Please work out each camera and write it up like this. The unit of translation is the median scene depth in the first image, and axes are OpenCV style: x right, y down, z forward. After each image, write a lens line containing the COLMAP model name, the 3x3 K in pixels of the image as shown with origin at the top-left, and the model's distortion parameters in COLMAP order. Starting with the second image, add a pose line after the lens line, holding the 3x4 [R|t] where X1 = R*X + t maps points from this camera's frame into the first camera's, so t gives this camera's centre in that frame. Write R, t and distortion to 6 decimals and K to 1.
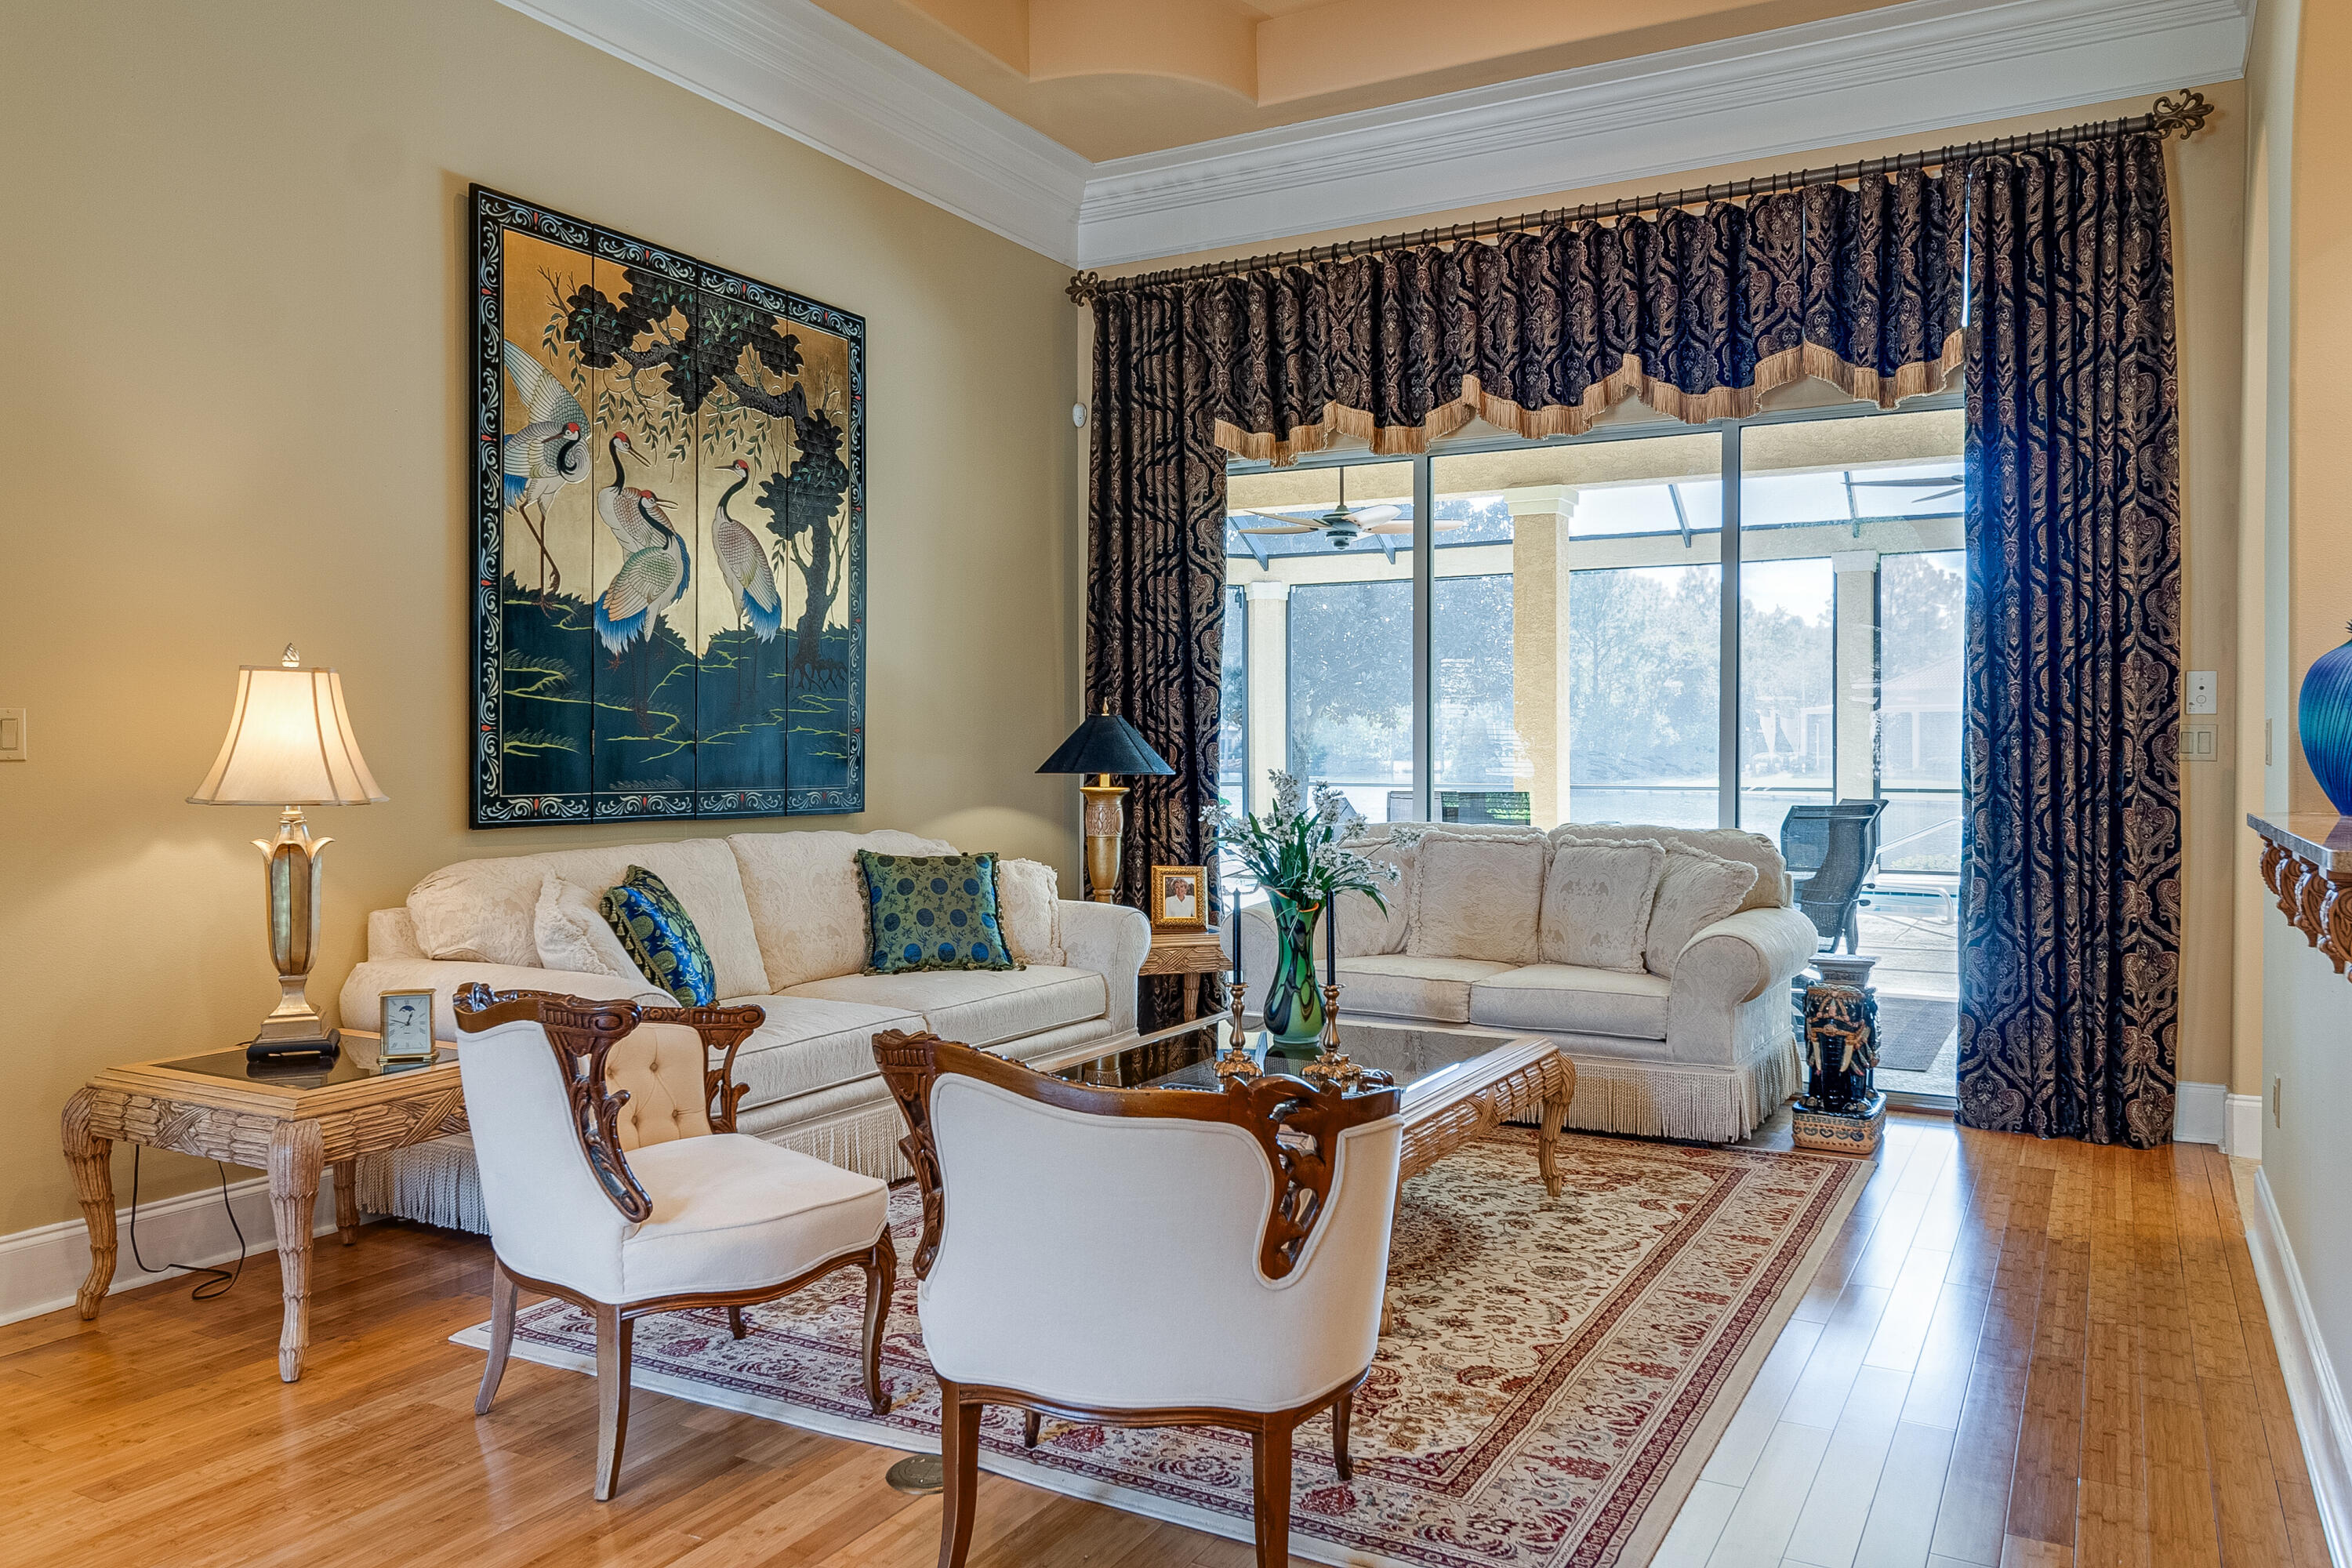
lens RADIAL K [[1699.1, 0, 1176.0], [0, 1699.1, 784.0], [0, 0, 1]] dist [0.000136, 0.003037]
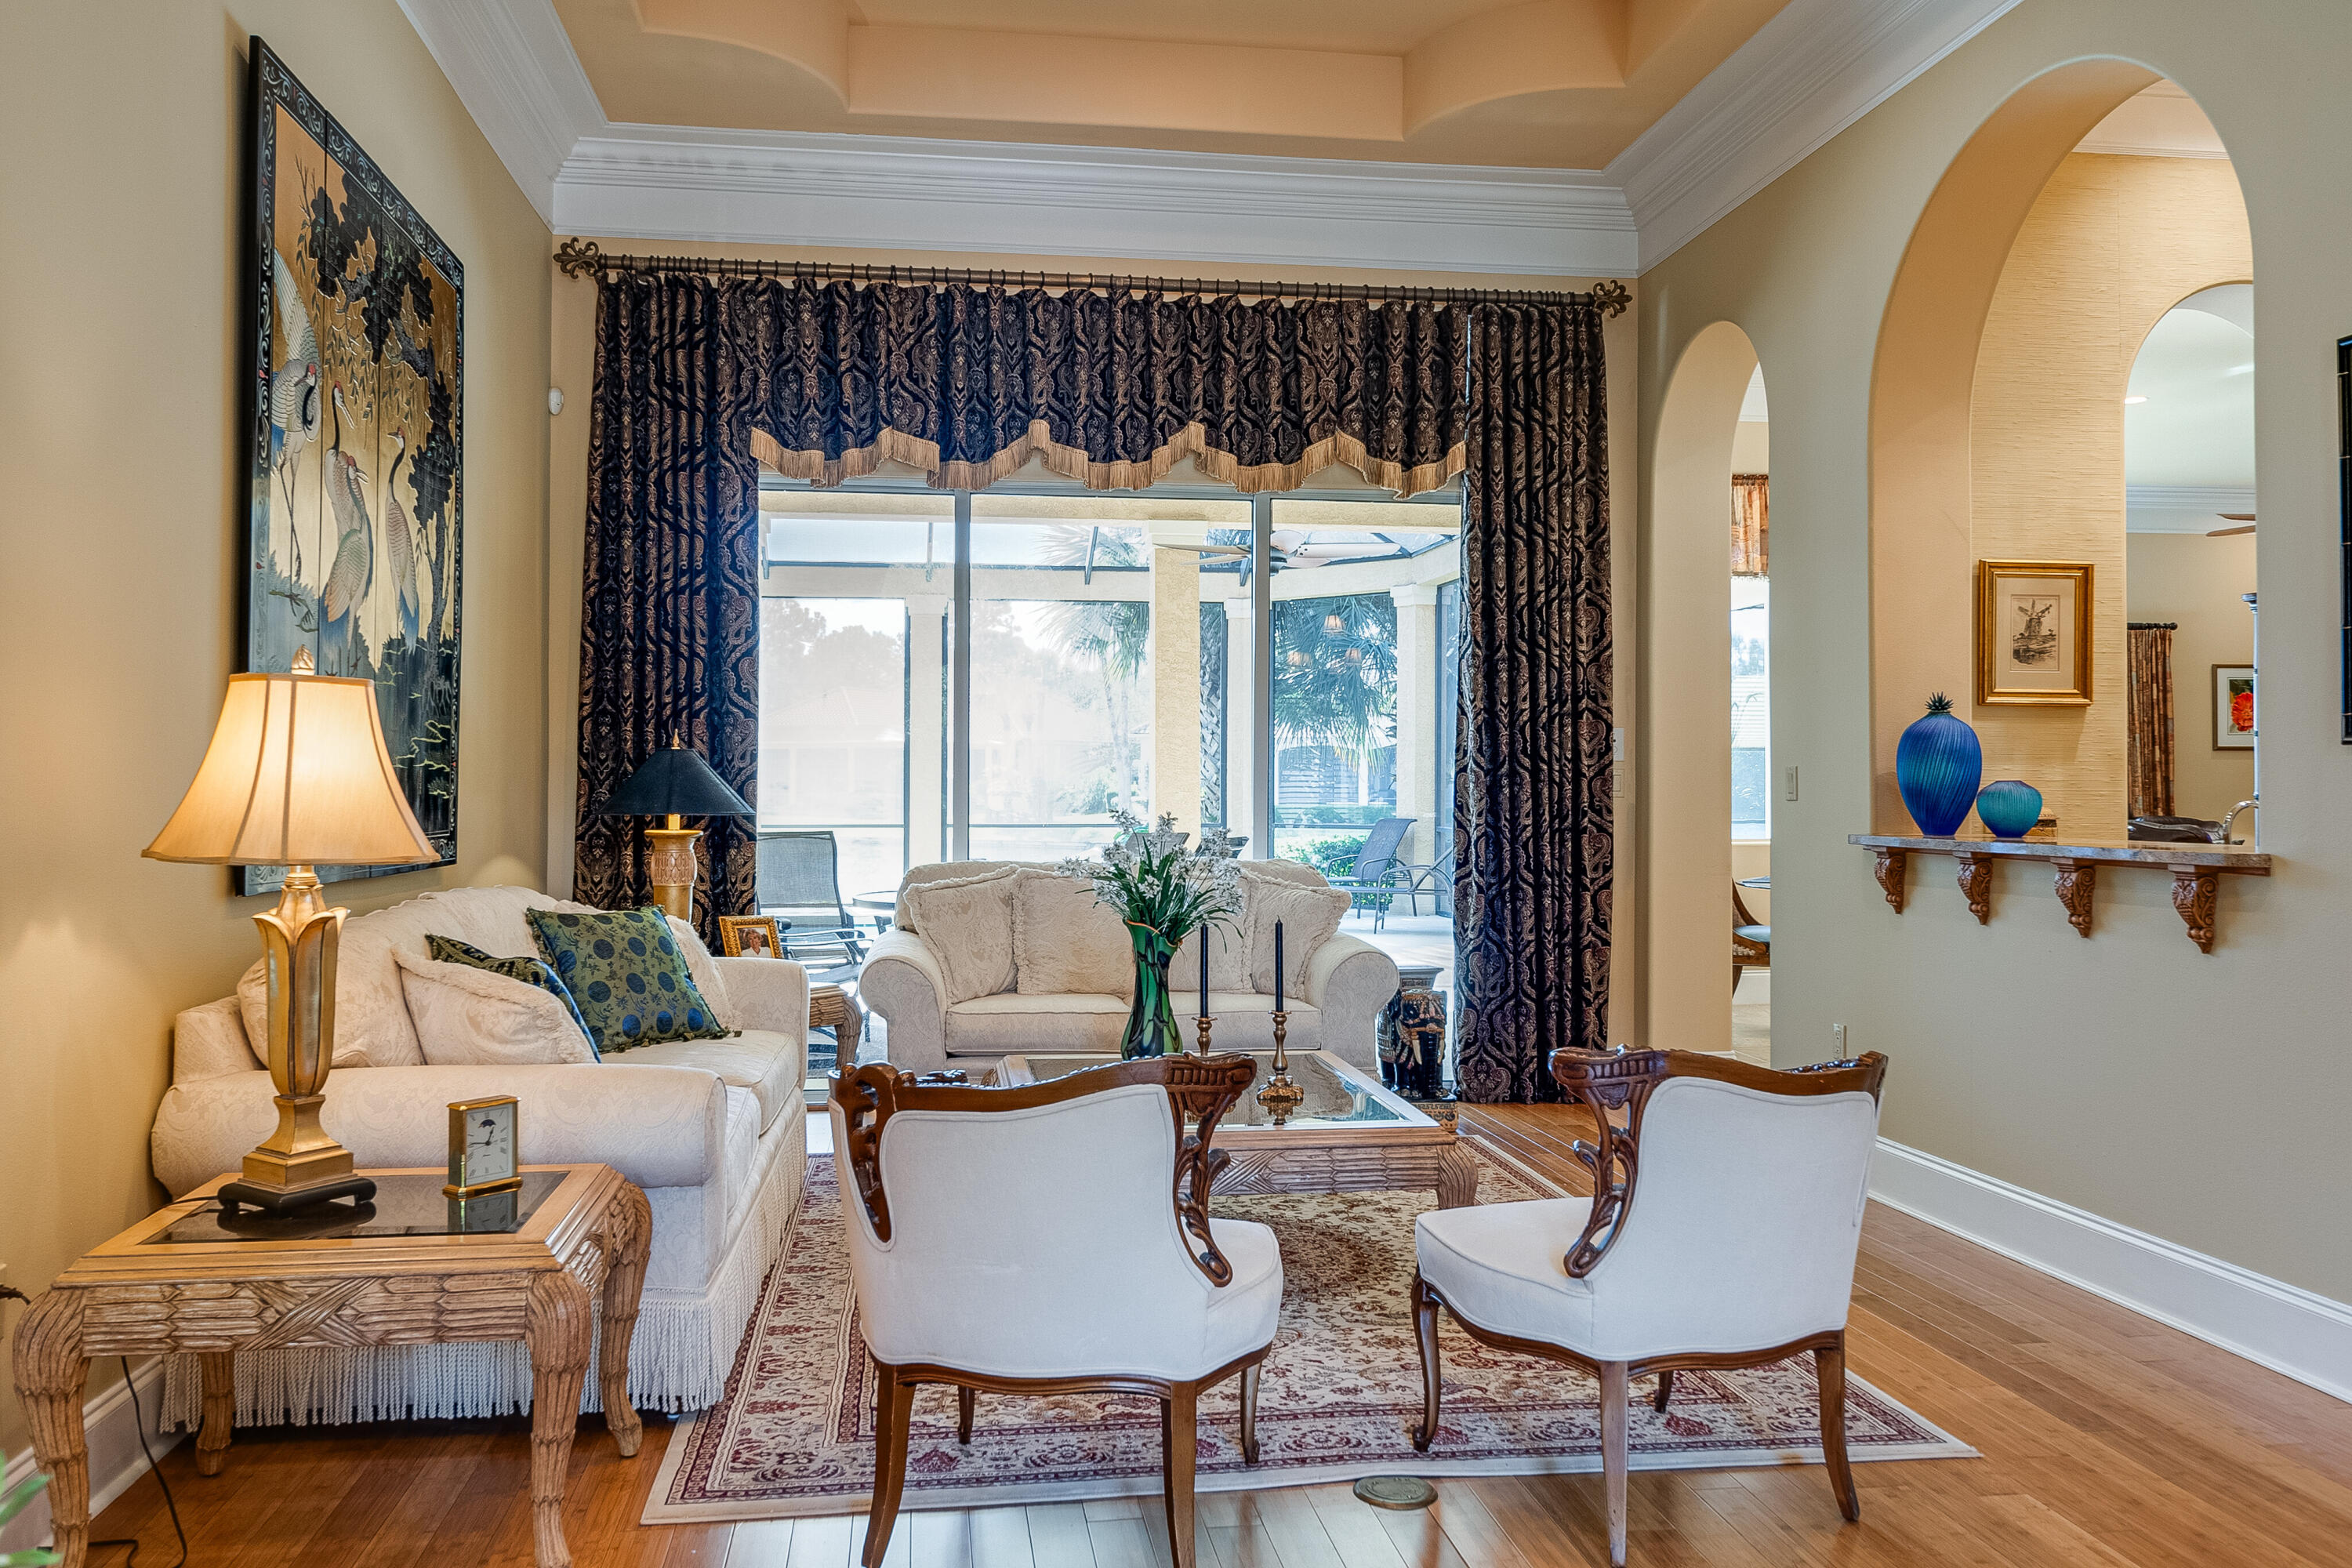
lens RADIAL K [[1821.9, 0, 1183.2], [0, 1821.9, 767.5], [0, 0, 1]] dist [0.004961, 0.000760]
pose [[0.794969, 0.007088, 0.606609, -0.479431], [0.011194, 0.999590, -0.026350, -0.003082], [-0.606547, 0.027738, 0.794564, 0.096673]]
